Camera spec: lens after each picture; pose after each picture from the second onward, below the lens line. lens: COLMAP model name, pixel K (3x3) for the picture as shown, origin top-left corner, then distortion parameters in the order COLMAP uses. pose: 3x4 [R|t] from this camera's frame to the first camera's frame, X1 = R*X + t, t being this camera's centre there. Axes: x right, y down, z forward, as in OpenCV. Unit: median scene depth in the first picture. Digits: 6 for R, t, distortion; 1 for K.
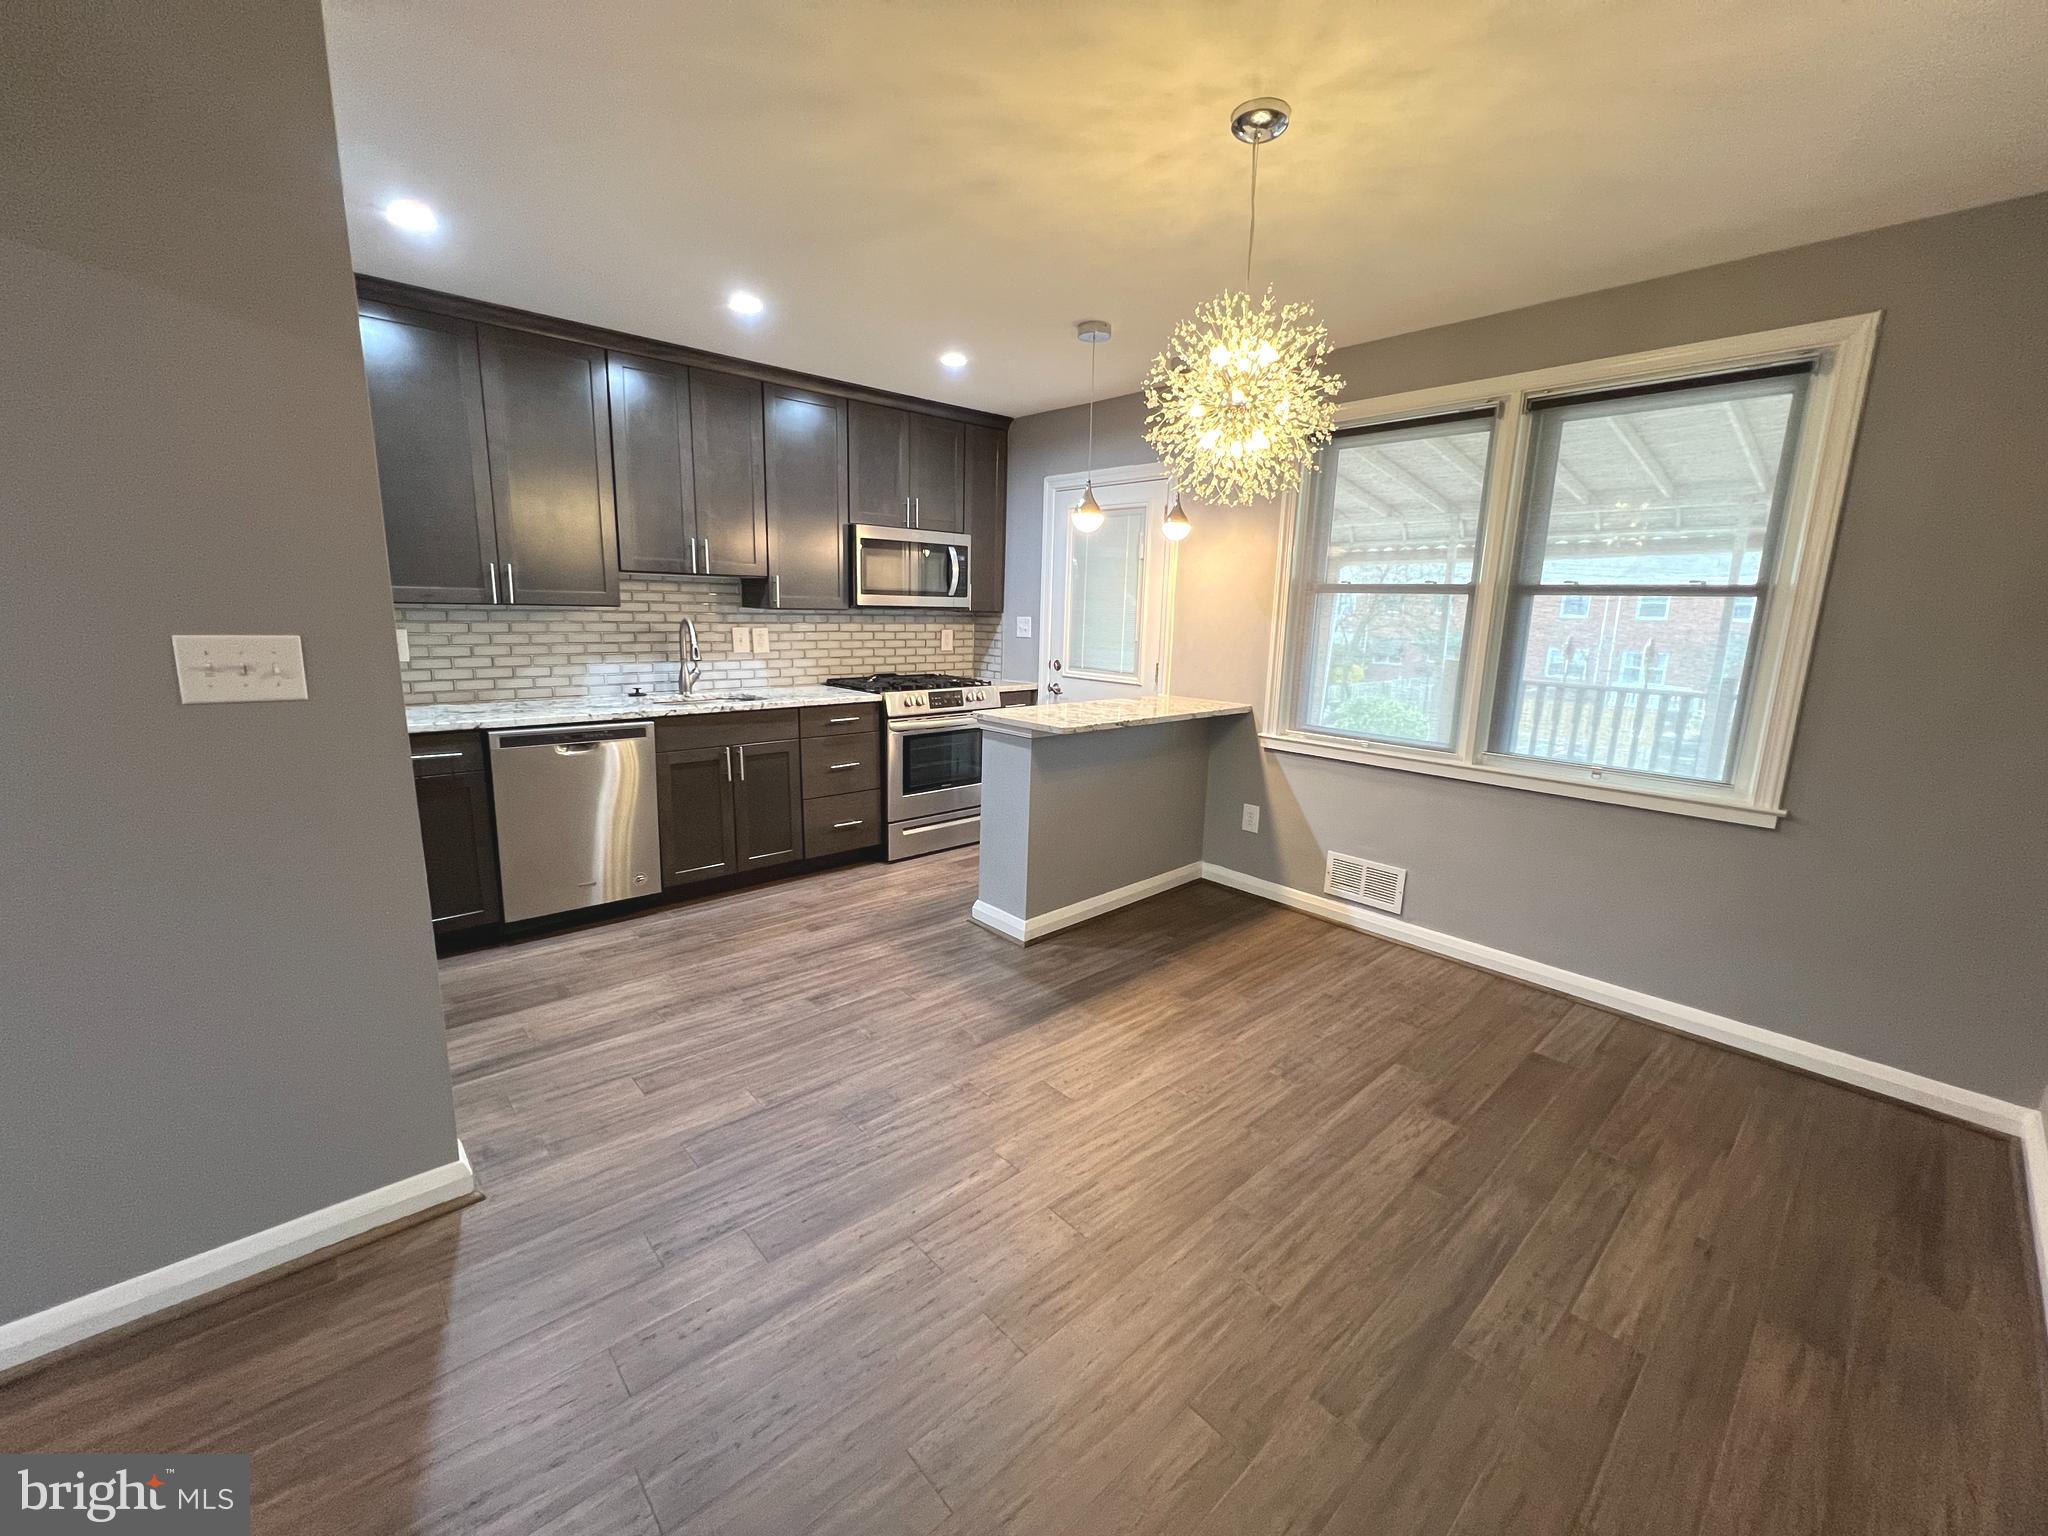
lens RADIAL K [[817.8, 0, 1024.1], [0, 817.8, 762.9], [0, 0, 1]] dist [-0.001073, 0.000062]
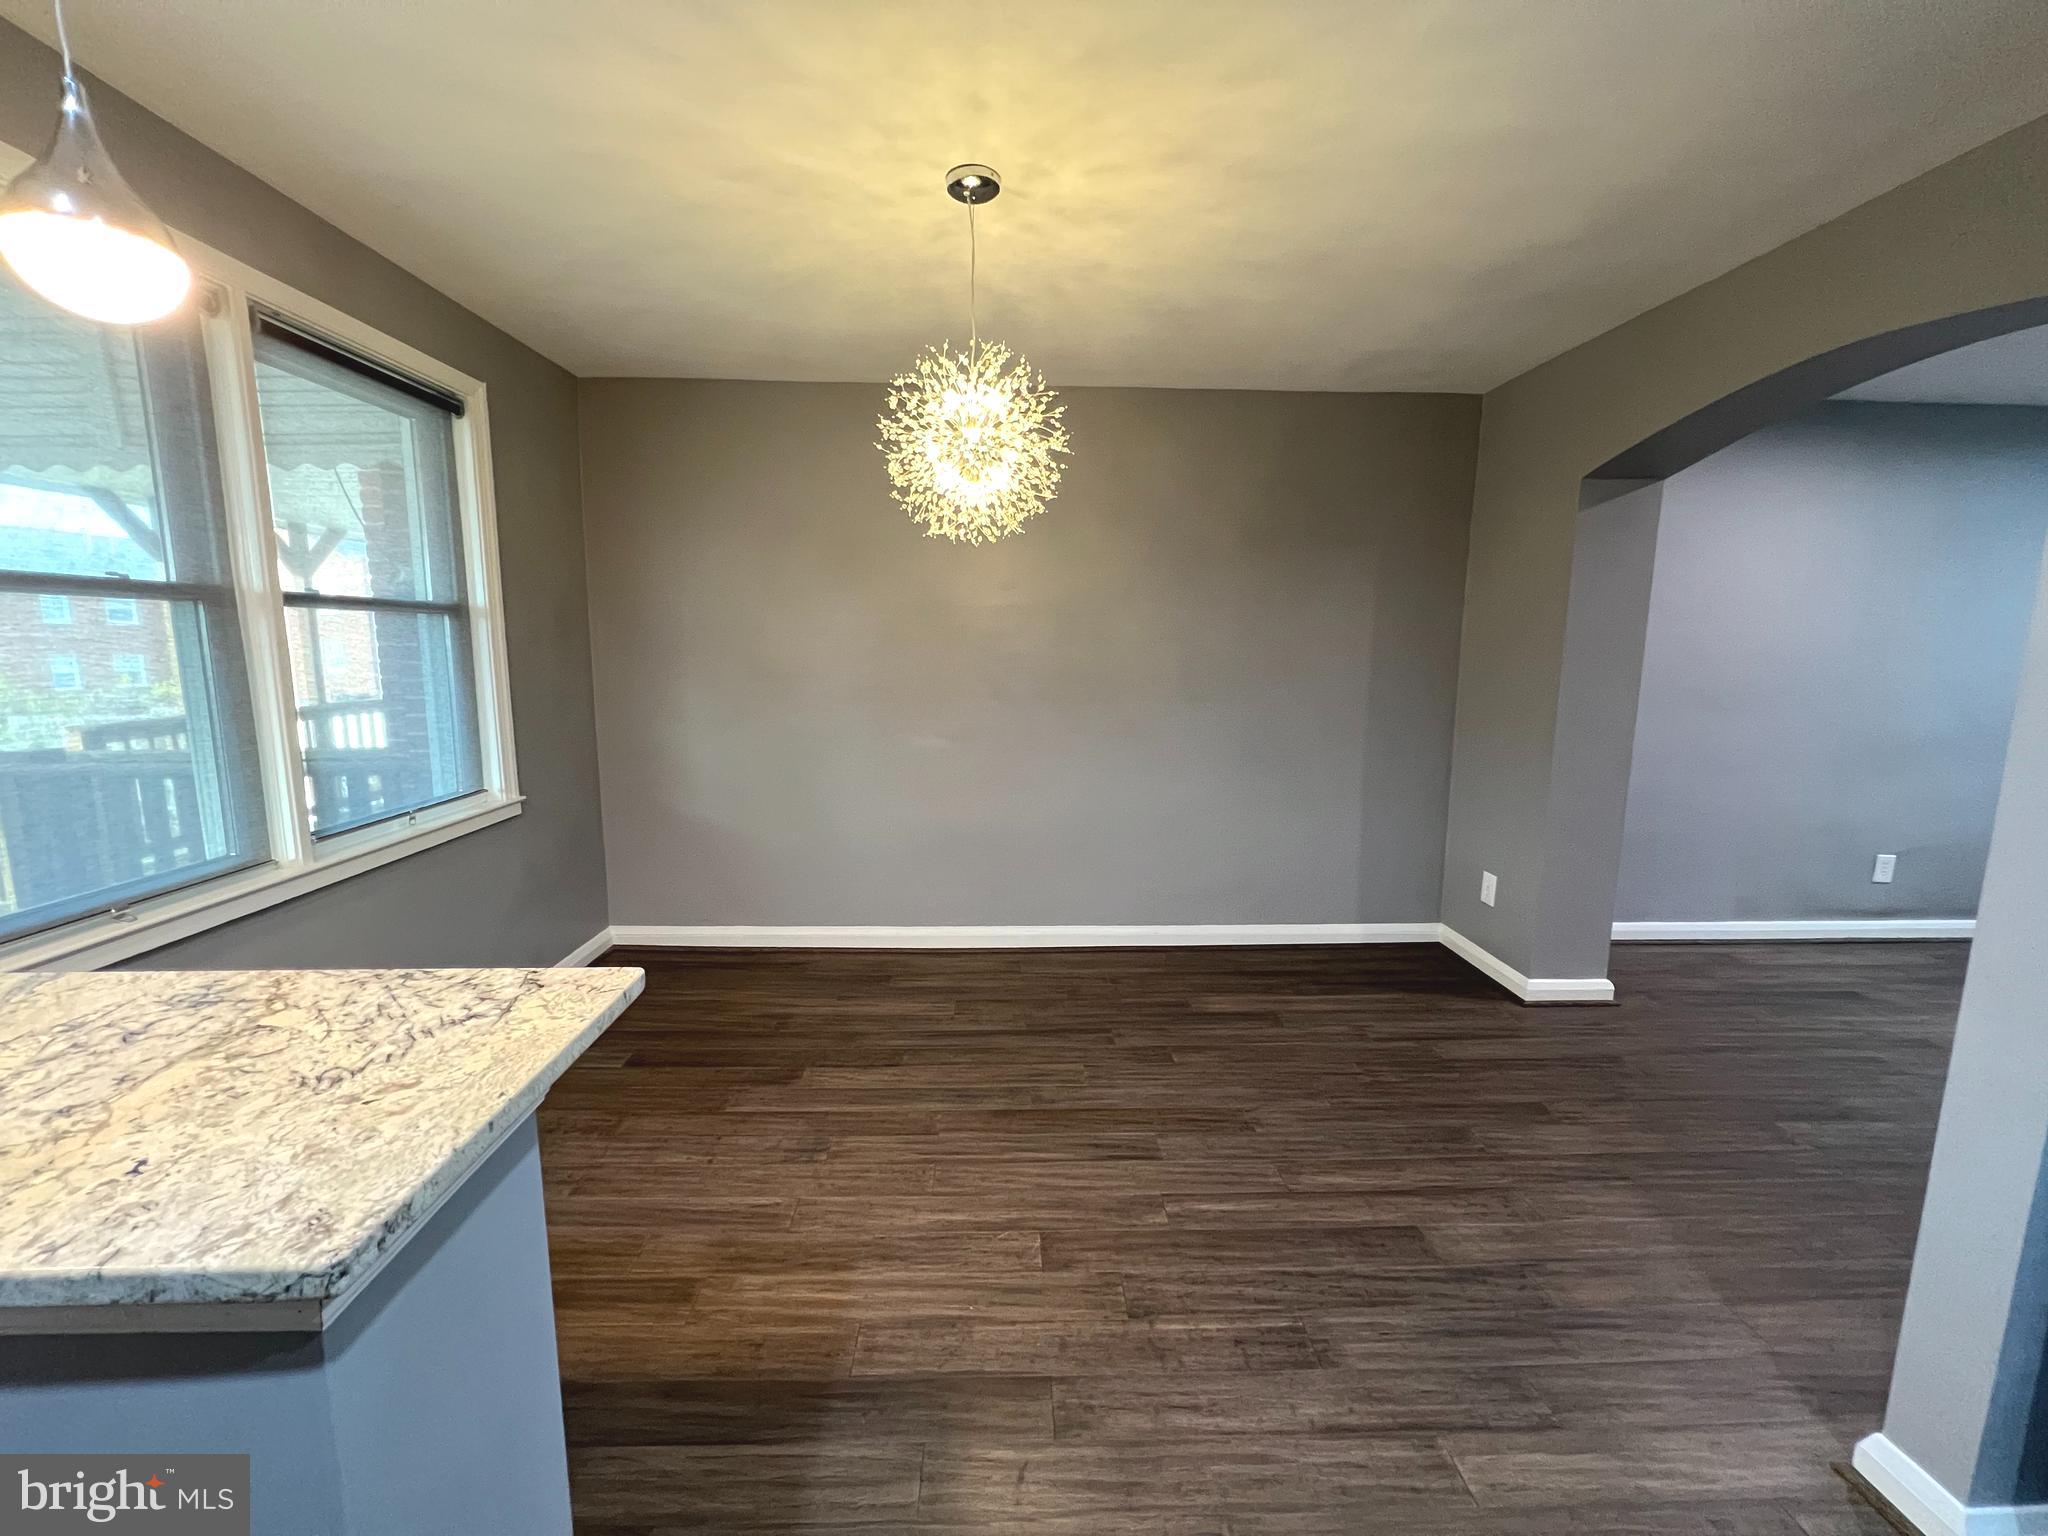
lens RADIAL K [[818.6, 0, 1024.1], [0, 818.6, 762.7], [0, 0, 1]] dist [-0.001738, 0.000353]
pose [[-0.763368, -0.123635, 0.634022, -0.260630], [0.097546, 0.948194, 0.302345, -0.193164], [-0.638557, 0.292647, -0.711761, 0.957768]]
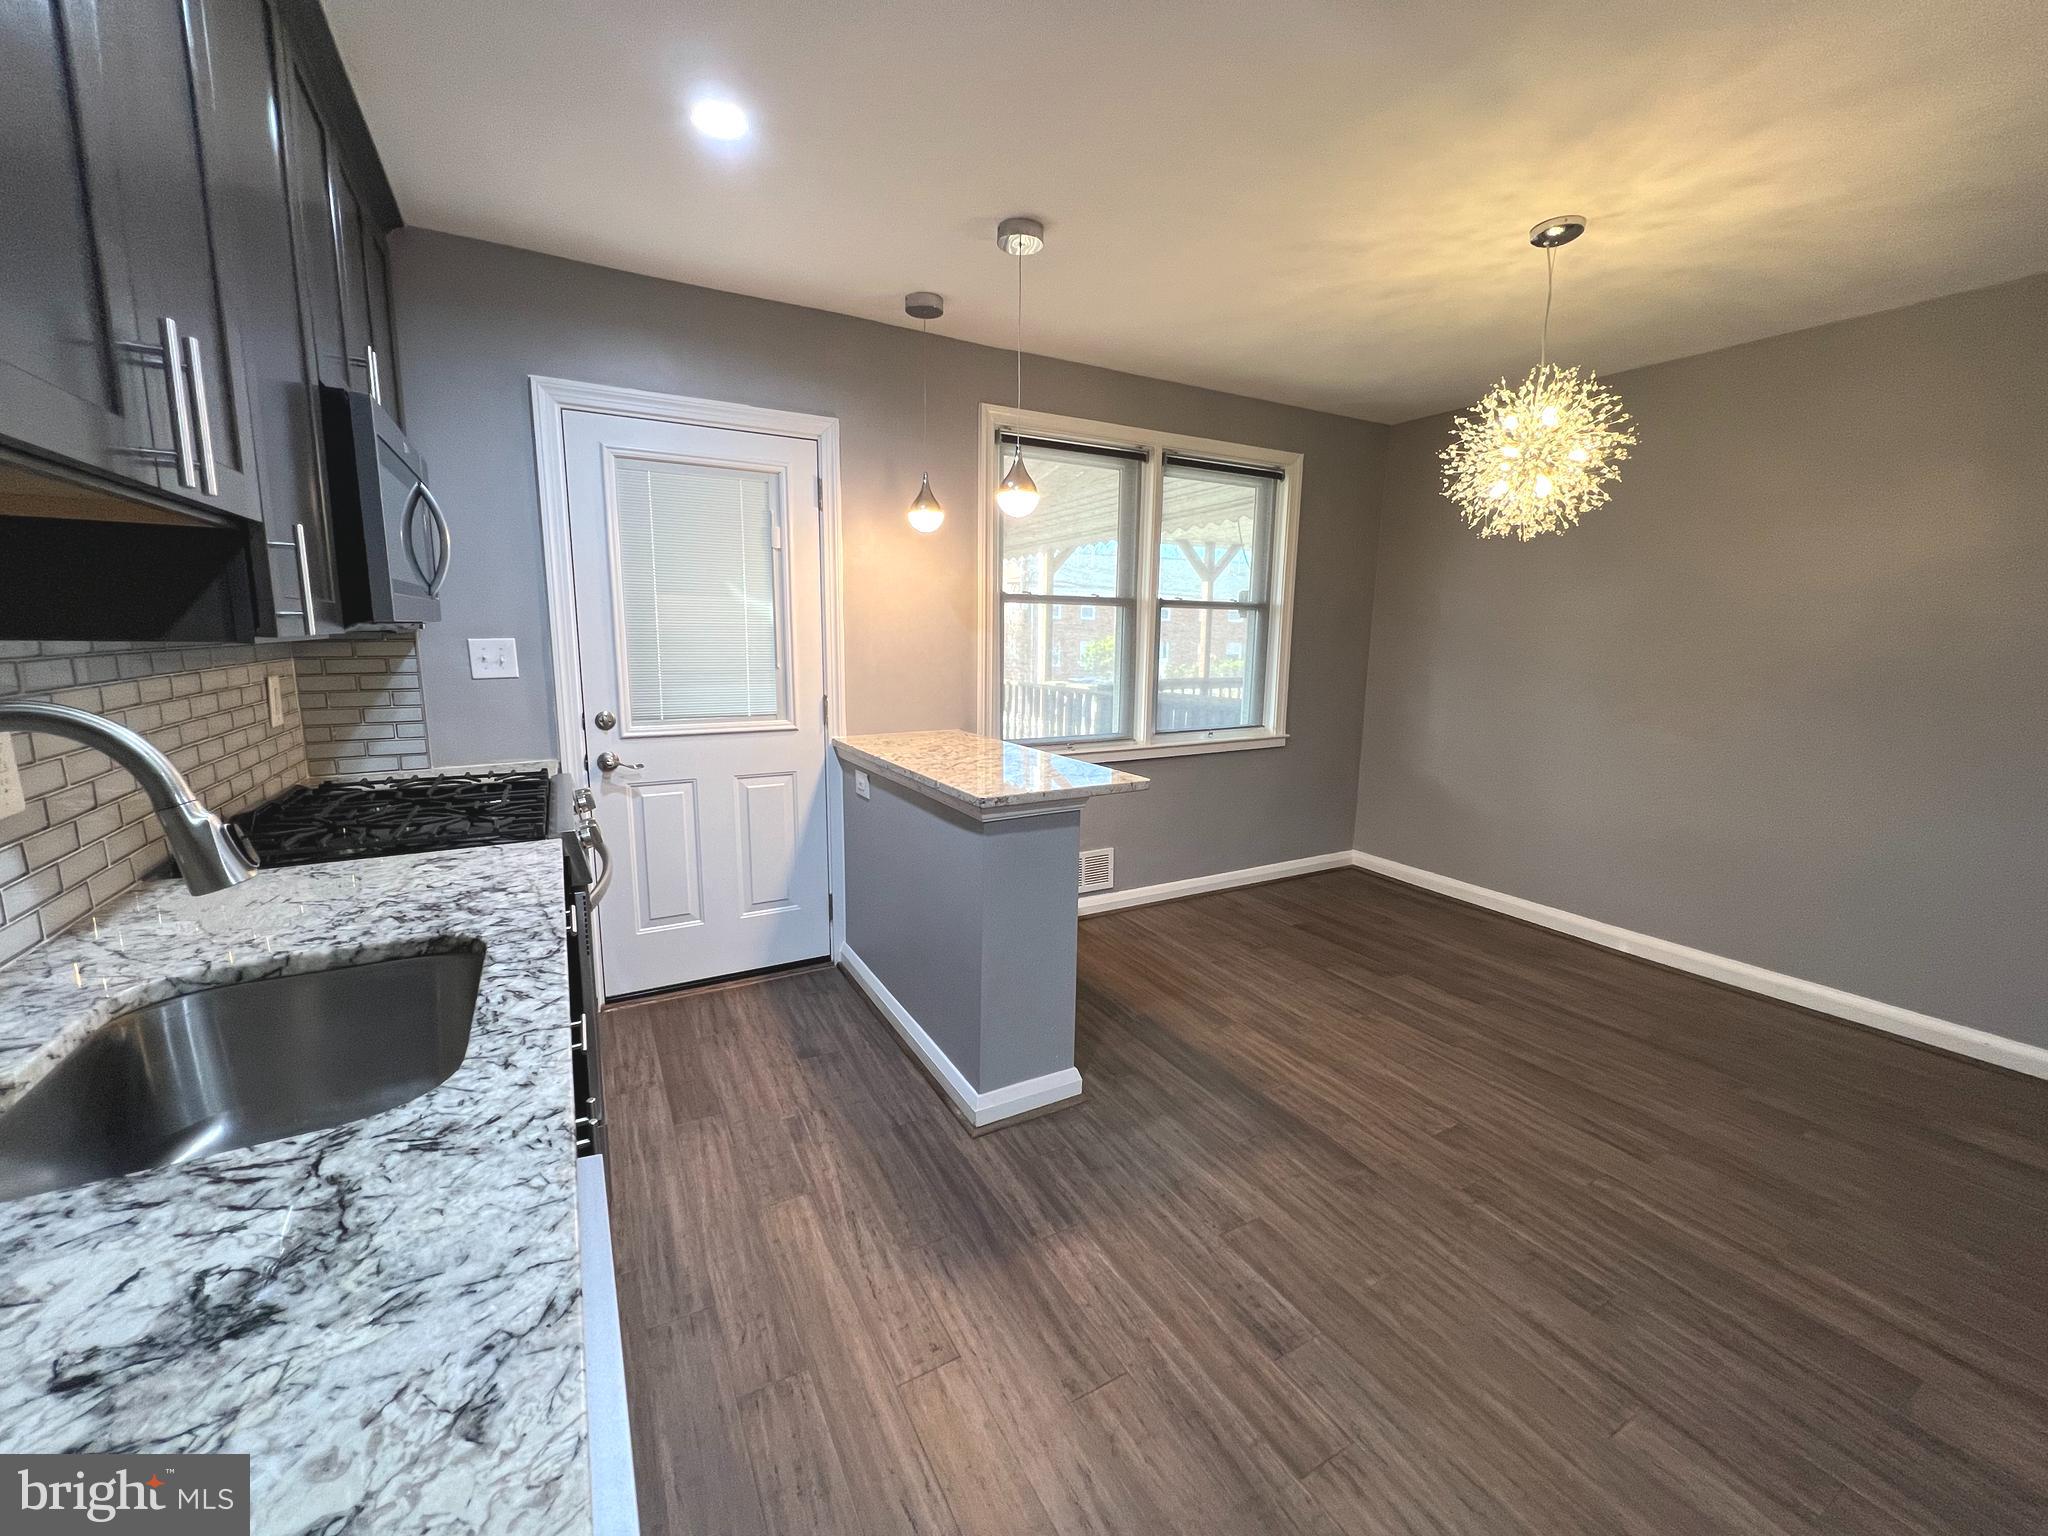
lens RADIAL K [[818.6, 0, 1024.1], [0, 818.6, 762.7], [0, 0, 1]] dist [-0.001738, 0.000353]
pose [[0.217514, -0.180258, 0.959268, -0.603072], [0.179801, 0.973380, 0.142139, -0.160841], [-0.959353, 0.141560, 0.244135, 0.786047]]
